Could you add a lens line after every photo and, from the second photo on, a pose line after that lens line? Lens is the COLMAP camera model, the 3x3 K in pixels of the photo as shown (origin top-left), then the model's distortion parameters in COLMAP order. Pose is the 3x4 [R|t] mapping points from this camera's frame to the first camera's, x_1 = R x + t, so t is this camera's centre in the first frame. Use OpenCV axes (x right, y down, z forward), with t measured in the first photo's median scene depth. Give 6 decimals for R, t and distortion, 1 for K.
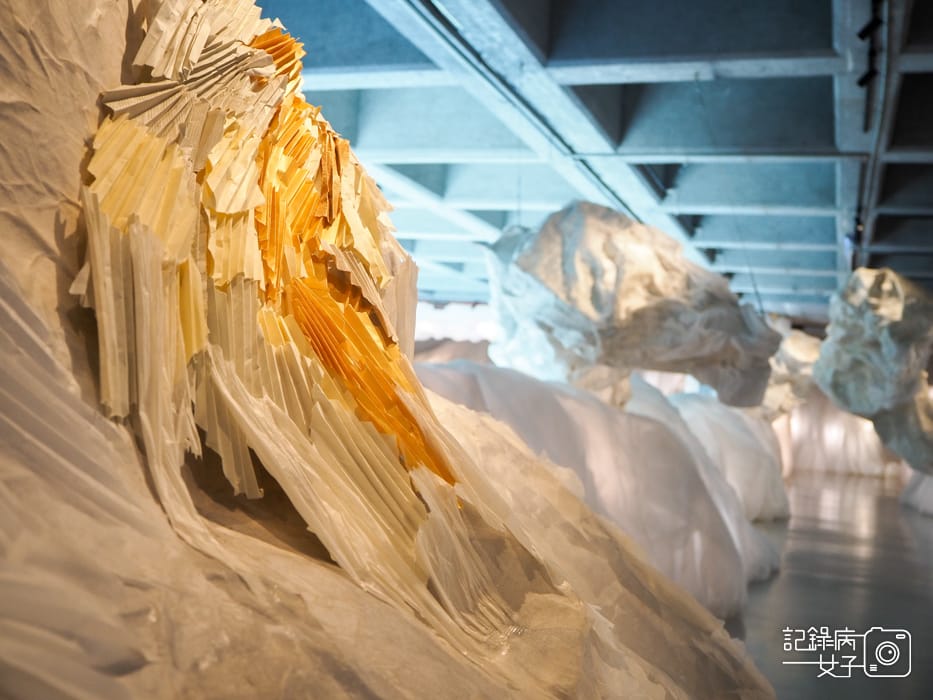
lens RADIAL K [[1020.5, 0, 466.5], [0, 1020.5, 350.0], [0, 0, 1]] dist [0.012372, -0.009990]
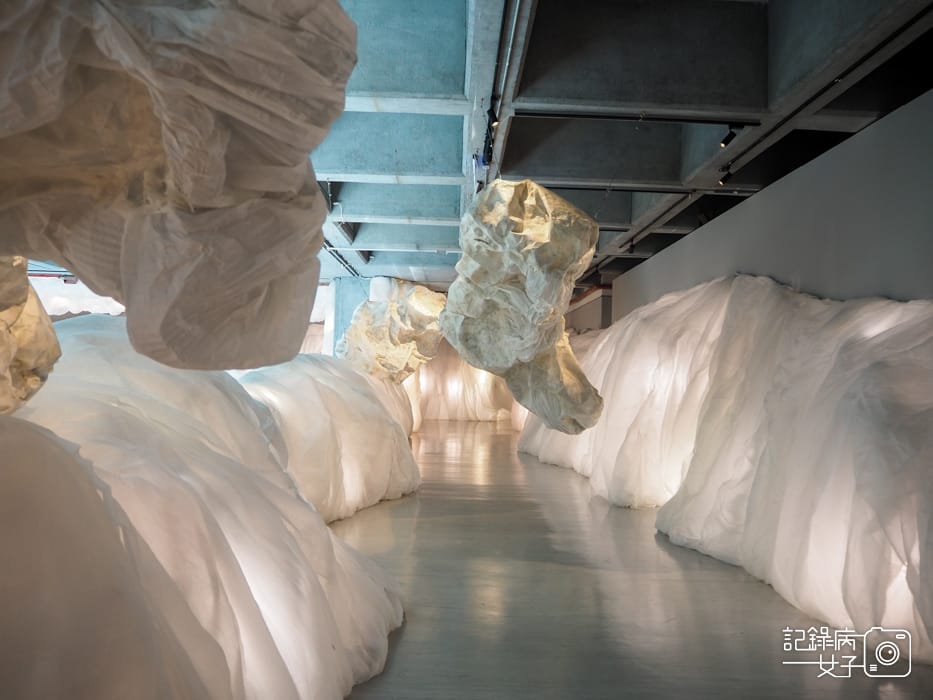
lens RADIAL K [[766.4, 0, 466.5], [0, 766.4, 350.0], [0, 0, 1]] dist [-0.032740, -0.004588]
pose [[0.931986, -0.038616, 0.360432, 0.140815], [0.028599, 0.999043, 0.033086, 0.026132], [-0.361364, -0.020528, 0.932199, 0.434327]]
